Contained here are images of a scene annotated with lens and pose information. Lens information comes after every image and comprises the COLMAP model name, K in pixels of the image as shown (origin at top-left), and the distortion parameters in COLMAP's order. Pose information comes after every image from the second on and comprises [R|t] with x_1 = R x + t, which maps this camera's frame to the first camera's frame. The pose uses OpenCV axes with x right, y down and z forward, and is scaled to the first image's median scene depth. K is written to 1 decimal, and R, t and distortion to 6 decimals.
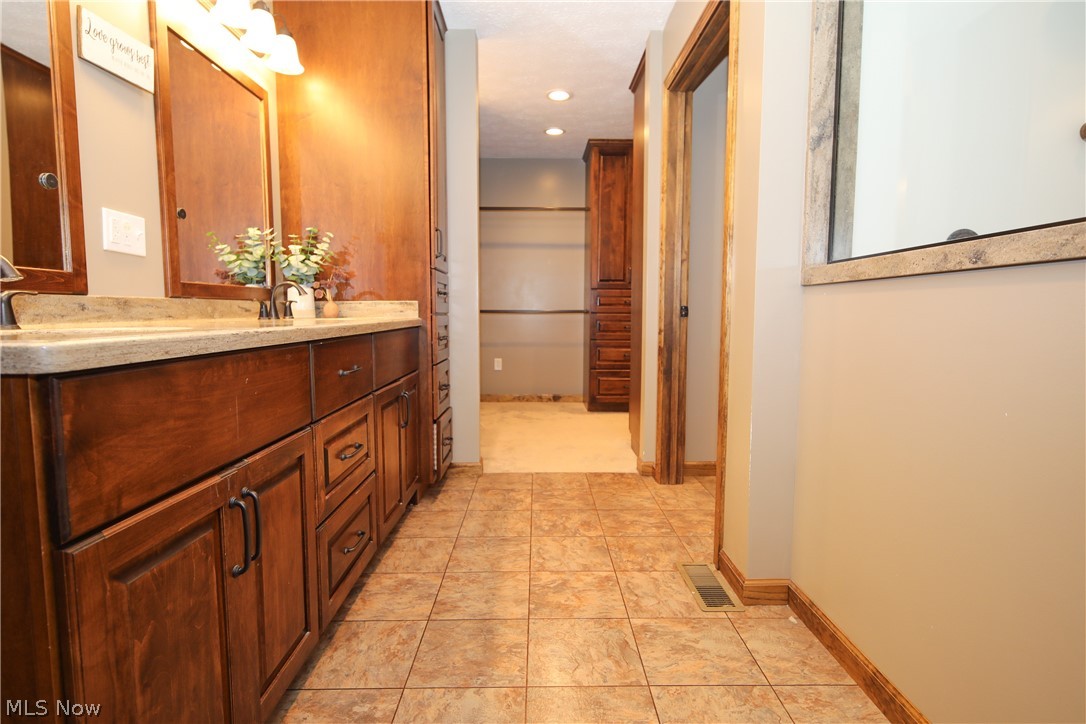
lens RADIAL K [[553.4, 0, 540.7], [0, 553.4, 357.4], [0, 0, 1]] dist [0.003396, -0.001838]
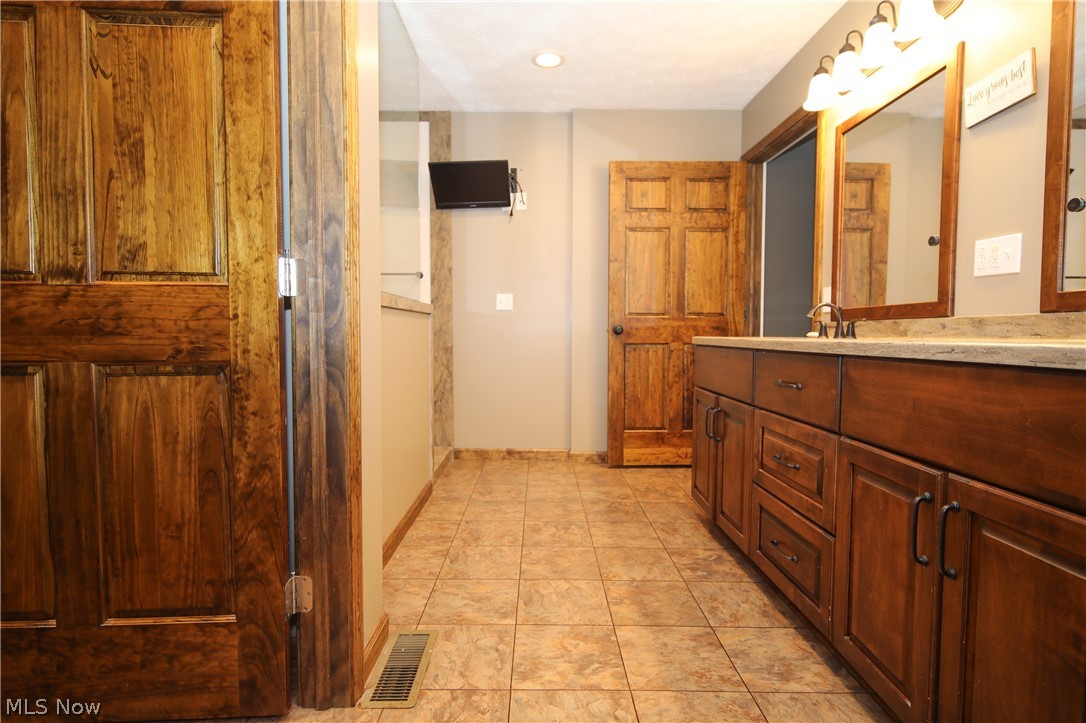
lens RADIAL K [[533.0, 0, 537.6], [0, 533.0, 354.8], [0, 0, 1]] dist [-0.001165, -0.000474]
pose [[-0.999936, -0.007030, 0.008852, 0.099872], [-0.005869, 0.992135, 0.125031, -0.130289], [-0.009661, 0.124971, -0.992113, 1.682720]]
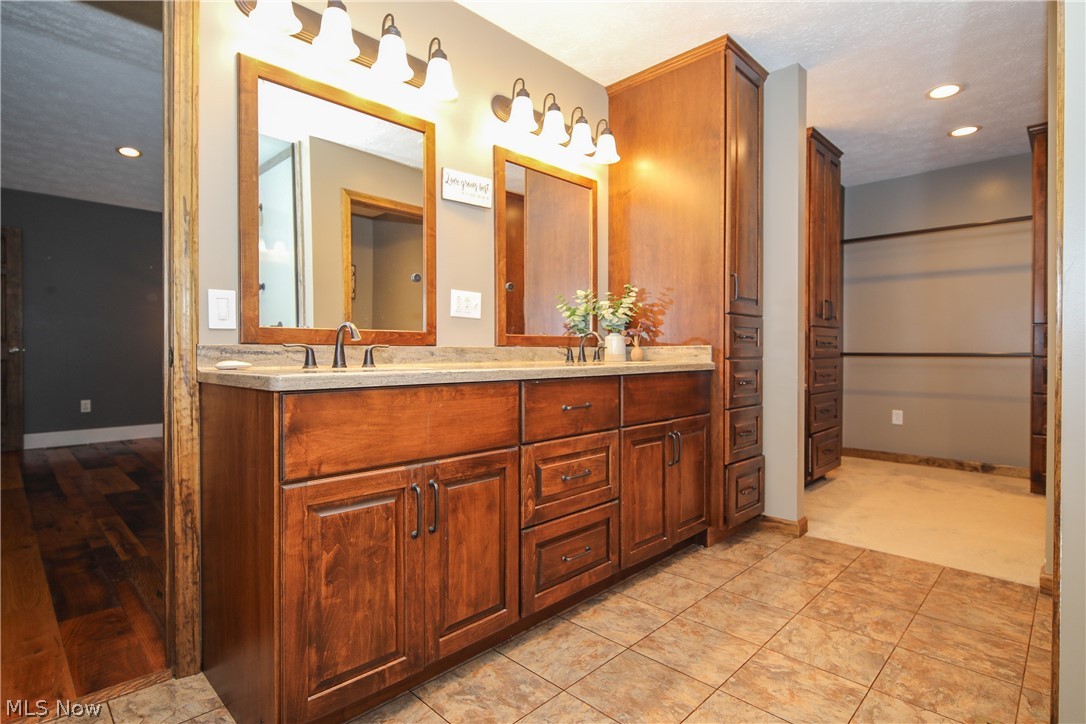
lens RADIAL K [[540.2, 0, 542.1], [0, 540.2, 357.5], [0, 0, 1]] dist [0.002151, -0.002298]
pose [[0.704993, 0.005456, -0.709193, 0.358804], [-0.058387, 0.997022, -0.050370, -0.015204], [0.706807, 0.076918, 0.703212, 0.102133]]
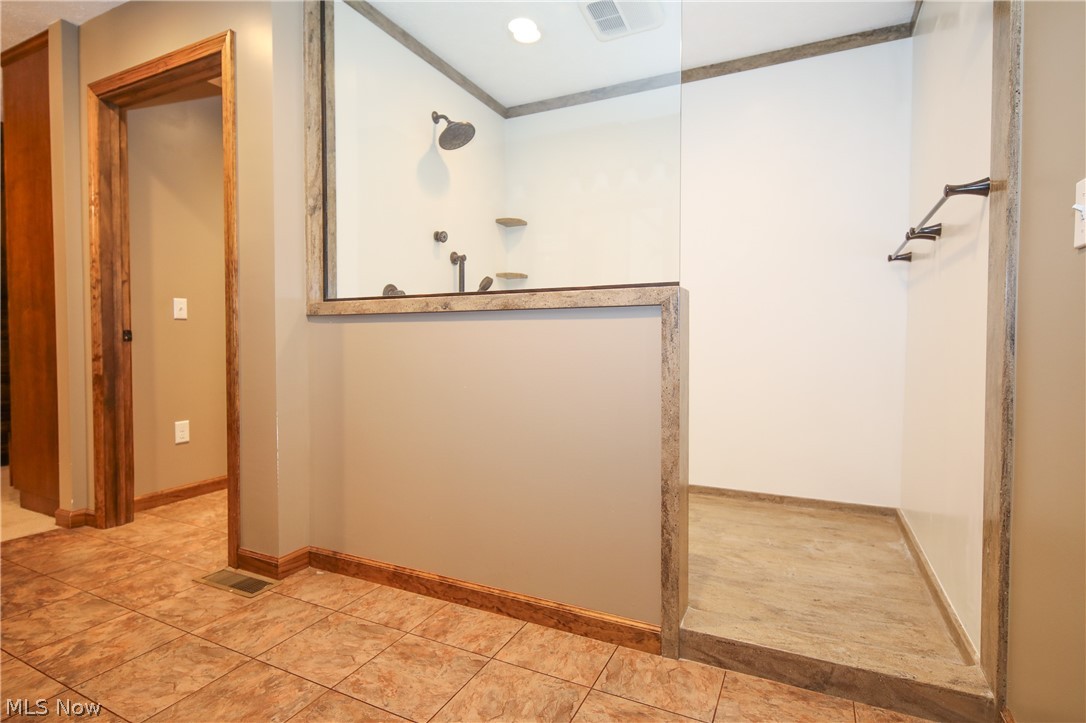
lens RADIAL K [[546.2, 0, 542.7], [0, 546.2, 354.4], [0, 0, 1]] dist [0.000158, -0.001639]
pose [[0.447724, -0.023141, 0.893872, -0.384077], [0.072439, 0.997318, -0.010465, 0.014406], [-0.891233, 0.069436, 0.448199, -0.061045]]
